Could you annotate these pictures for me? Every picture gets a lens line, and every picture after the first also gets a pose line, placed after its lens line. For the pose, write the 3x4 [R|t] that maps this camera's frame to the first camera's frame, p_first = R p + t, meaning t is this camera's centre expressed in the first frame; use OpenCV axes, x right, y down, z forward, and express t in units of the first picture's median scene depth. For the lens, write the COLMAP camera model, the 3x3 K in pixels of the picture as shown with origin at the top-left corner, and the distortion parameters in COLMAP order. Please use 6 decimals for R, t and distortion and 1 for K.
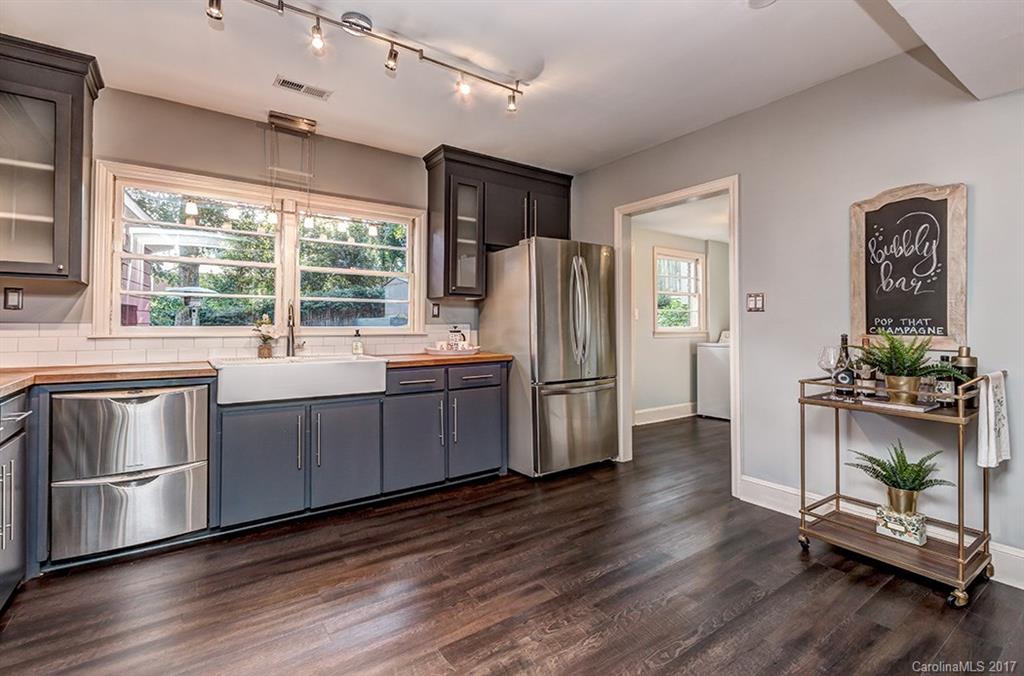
lens RADIAL K [[472.1, 0, 511.1], [0, 472.1, 328.6], [0, 0, 1]] dist [0.010175, 0.000752]
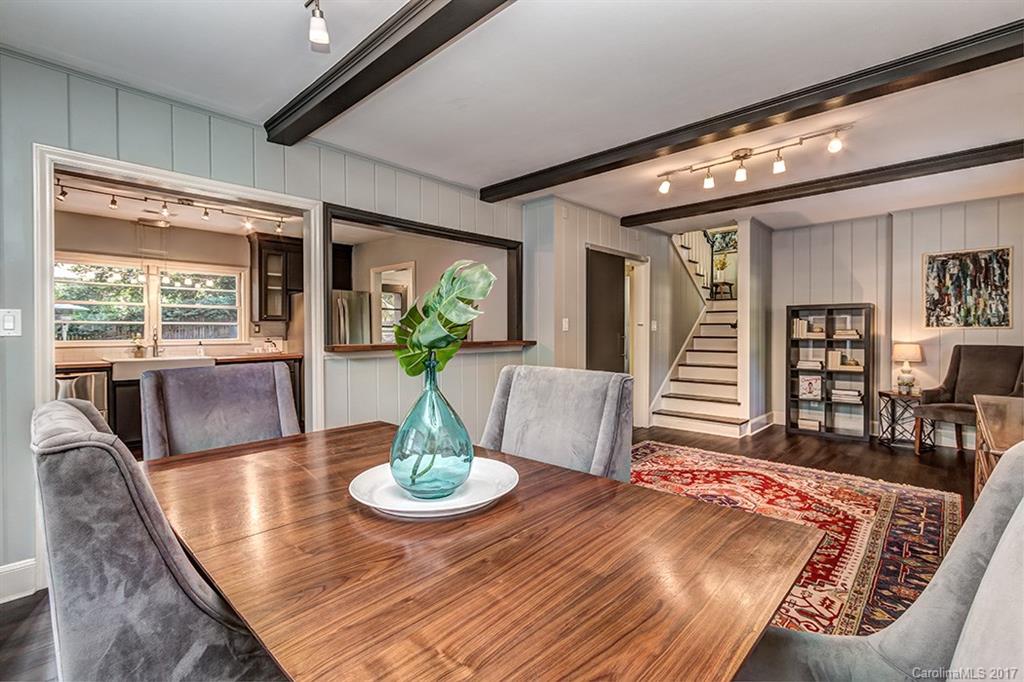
lens RADIAL K [[472.1, 0, 514.2], [0, 472.1, 343.2], [0, 0, 1]] dist [0.010175, 0.000752]
pose [[0.979394, -0.009643, 0.201728, 0.379893], [0.005358, 0.999749, 0.021776, -0.019329], [-0.201887, -0.020246, 0.979199, -0.783086]]
